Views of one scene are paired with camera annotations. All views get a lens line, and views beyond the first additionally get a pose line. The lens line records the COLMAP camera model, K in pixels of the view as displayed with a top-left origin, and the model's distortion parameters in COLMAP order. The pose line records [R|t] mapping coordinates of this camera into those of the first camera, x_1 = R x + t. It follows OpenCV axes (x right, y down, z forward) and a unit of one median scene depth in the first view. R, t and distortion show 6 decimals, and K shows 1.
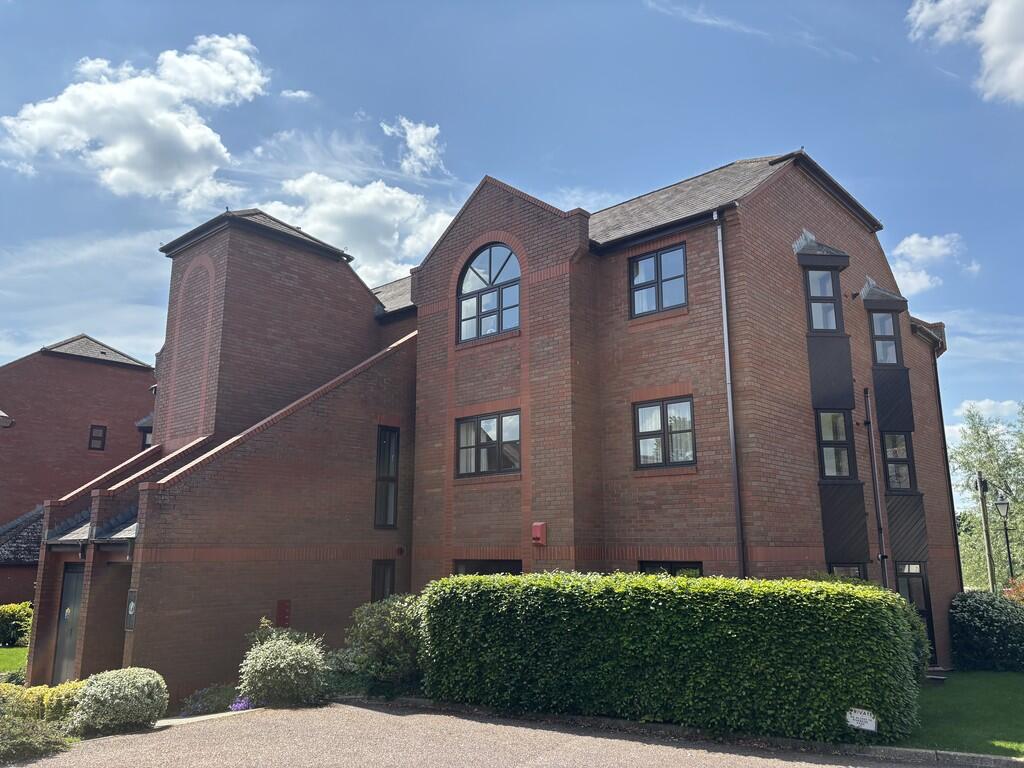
lens RADIAL K [[767.0, 0, 508.4], [0, 767.0, 389.2], [0, 0, 1]] dist [0.058489, -0.003503]
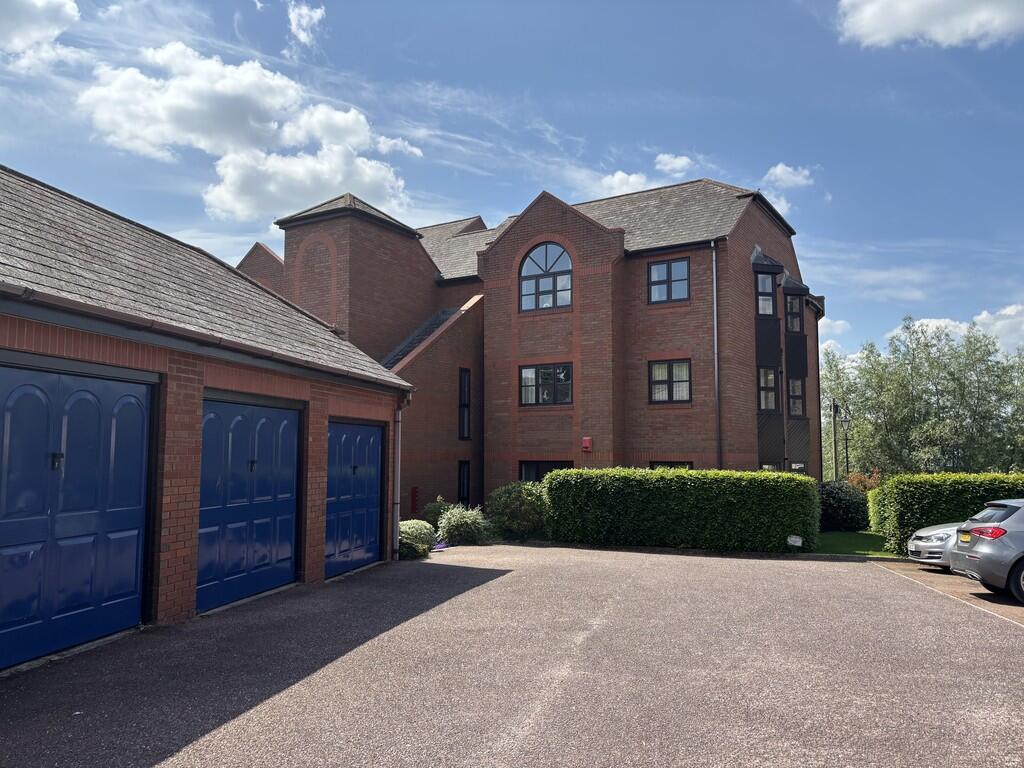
lens RADIAL K [[782.5, 0, 512.0], [0, 782.5, 384.0], [0, 0, 1]] dist [0.156654, -0.233877]
pose [[0.982687, 0.017210, 0.184474, -0.382504], [-0.038452, 0.992942, 0.112196, -0.098701], [-0.181241, -0.117347, 0.976413, -0.473345]]
